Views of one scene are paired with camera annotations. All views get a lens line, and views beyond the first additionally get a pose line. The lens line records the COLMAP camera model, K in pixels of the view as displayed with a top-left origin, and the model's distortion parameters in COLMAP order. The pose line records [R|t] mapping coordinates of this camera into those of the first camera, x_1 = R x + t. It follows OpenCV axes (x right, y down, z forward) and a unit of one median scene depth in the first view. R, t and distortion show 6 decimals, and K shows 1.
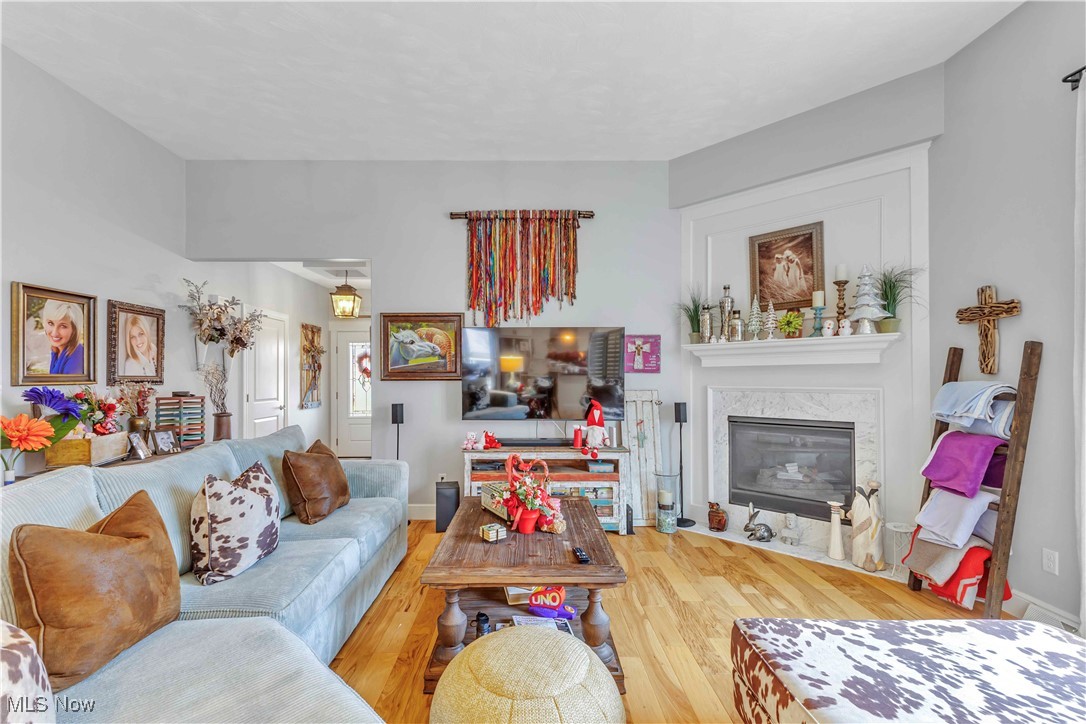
lens RADIAL K [[474.8, 0, 523.5], [0, 474.8, 372.4], [0, 0, 1]] dist [0.017367, 0.001179]
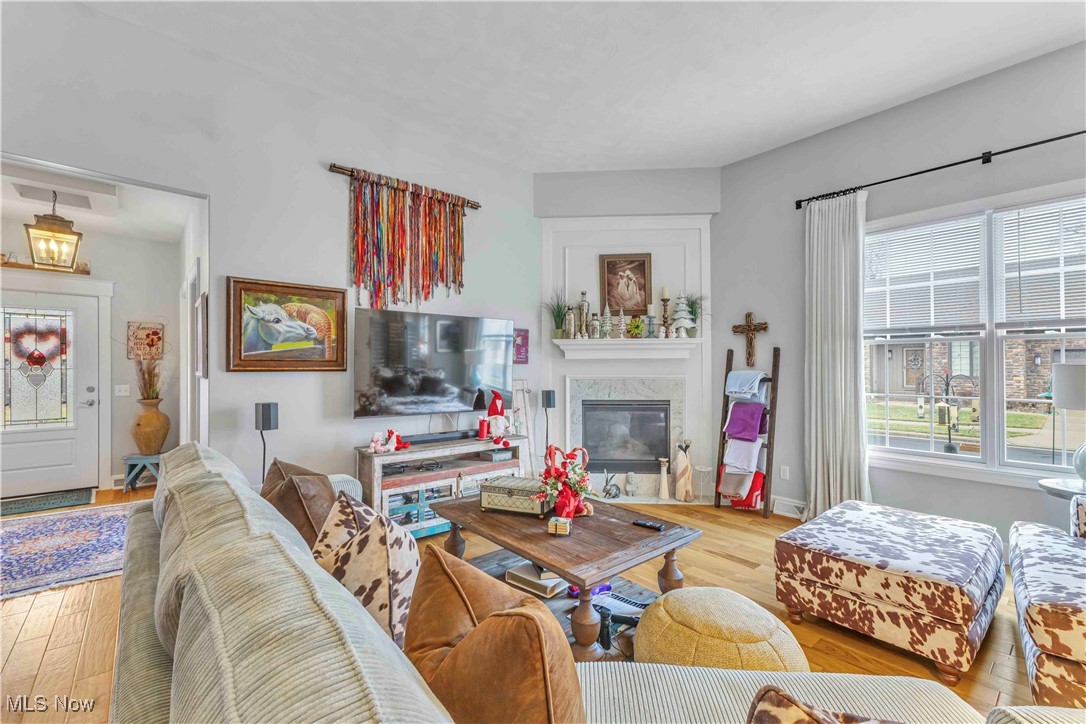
lens RADIAL K [[474.8, 0, 541.0], [0, 474.8, 357.6], [0, 0, 1]] dist [0.017367, 0.001179]
pose [[0.754125, 0.015529, 0.656547, -0.456675], [-0.009101, 0.999872, -0.013197, 0.001344], [-0.656668, 0.003977, 0.754169, 0.172367]]
